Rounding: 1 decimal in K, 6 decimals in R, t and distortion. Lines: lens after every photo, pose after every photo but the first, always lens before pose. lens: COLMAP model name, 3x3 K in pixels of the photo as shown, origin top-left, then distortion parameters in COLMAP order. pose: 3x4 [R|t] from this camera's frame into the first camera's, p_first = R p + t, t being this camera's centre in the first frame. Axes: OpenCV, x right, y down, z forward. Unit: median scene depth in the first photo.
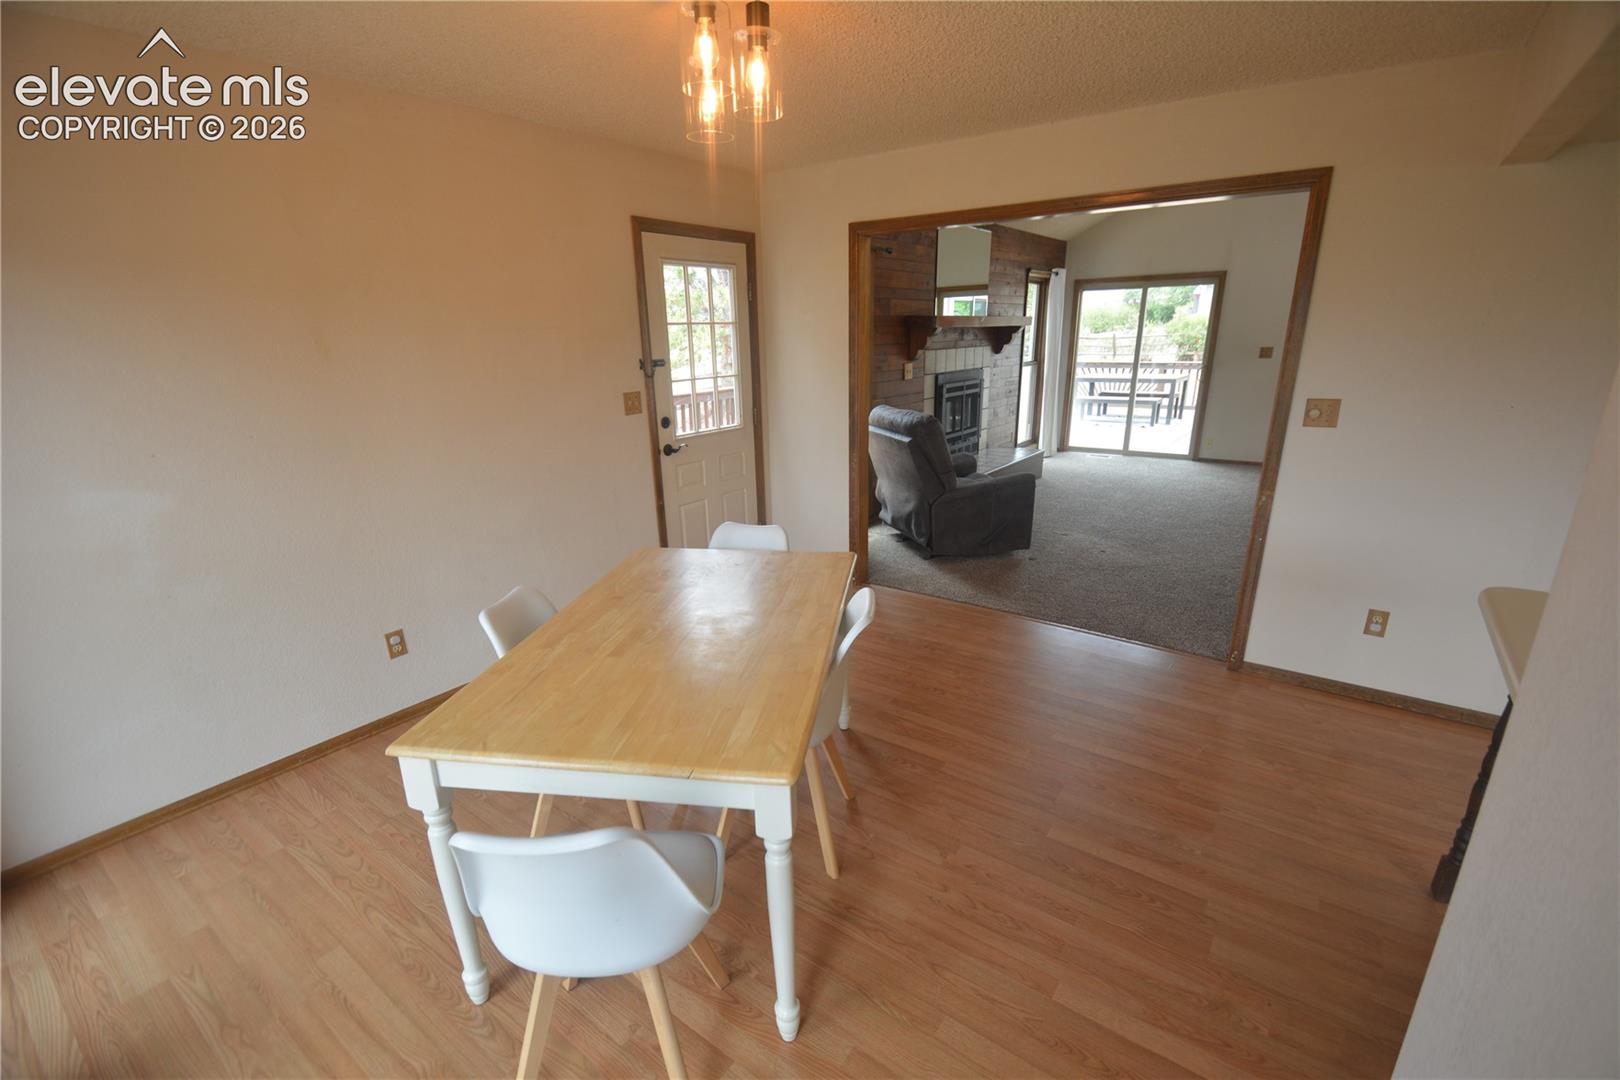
lens RADIAL K [[713.0, 0, 809.6], [0, 713.0, 565.4], [0, 0, 1]] dist [0.017482, -0.017895]
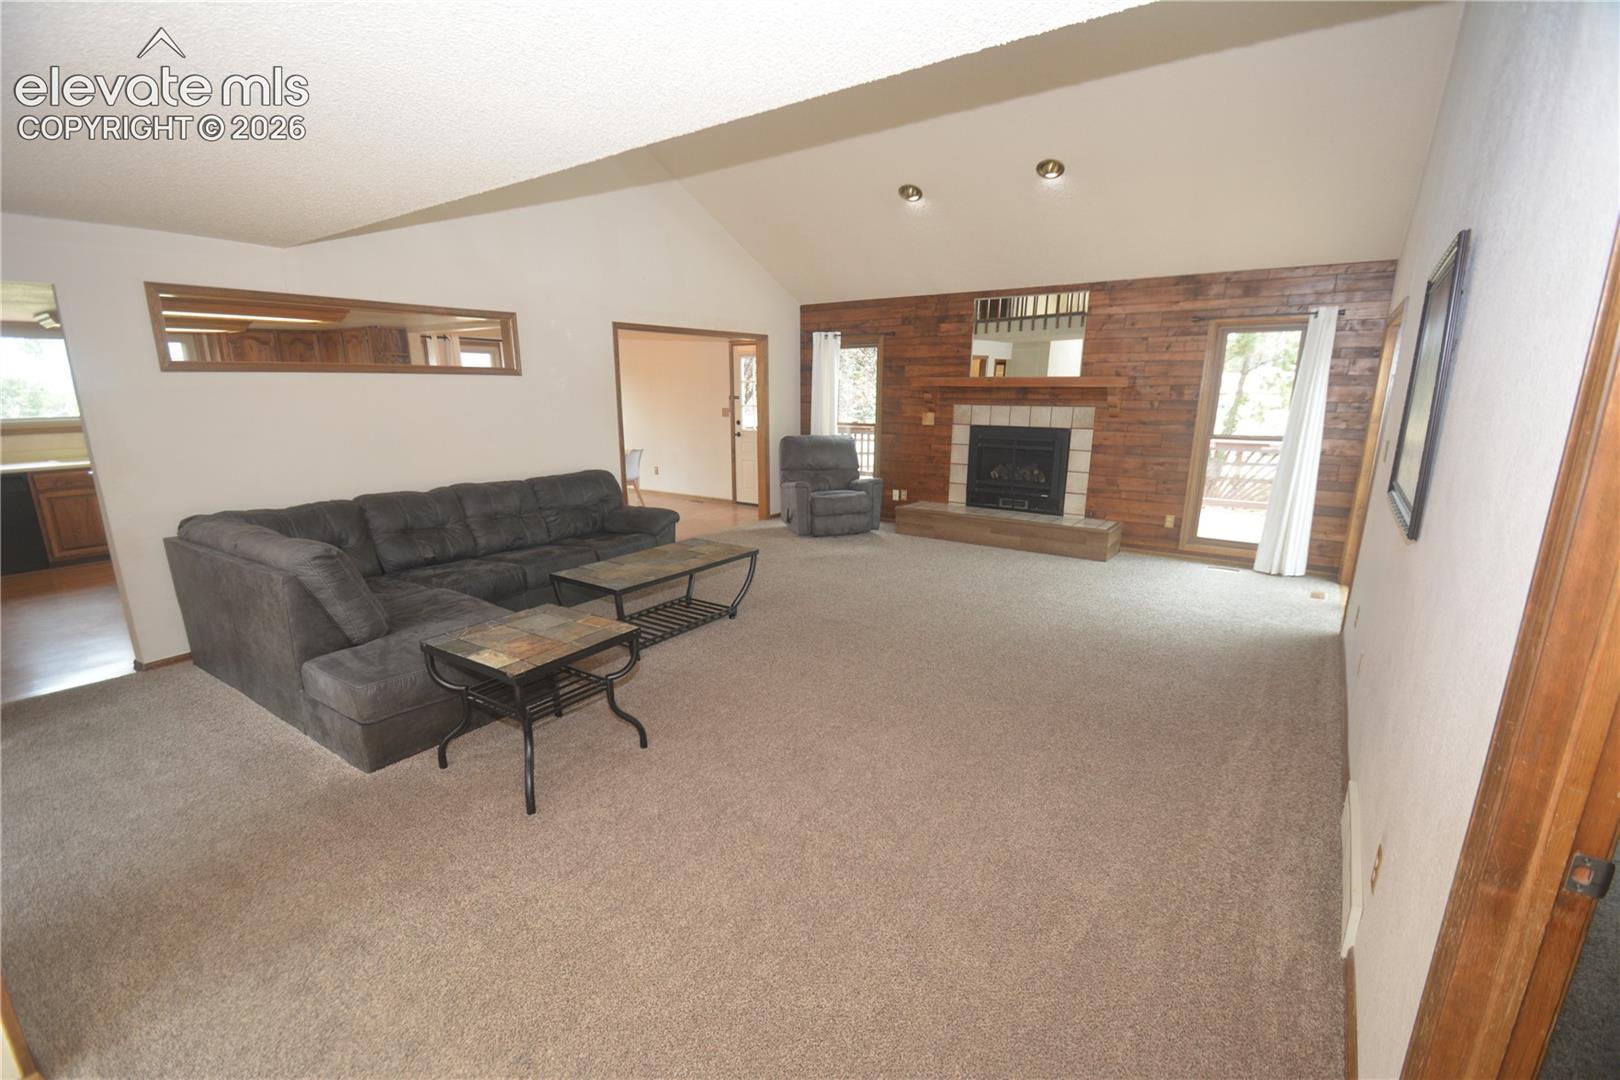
lens RADIAL K [[713.0, 0, 809.6], [0, 713.0, 565.4], [0, 0, 1]] dist [0.017482, -0.017895]
pose [[0.017631, 0.261807, -0.964959, 1.356002], [-0.318038, 0.916451, 0.242836, -0.256149], [0.947914, 0.302612, 0.099422, 0.698858]]
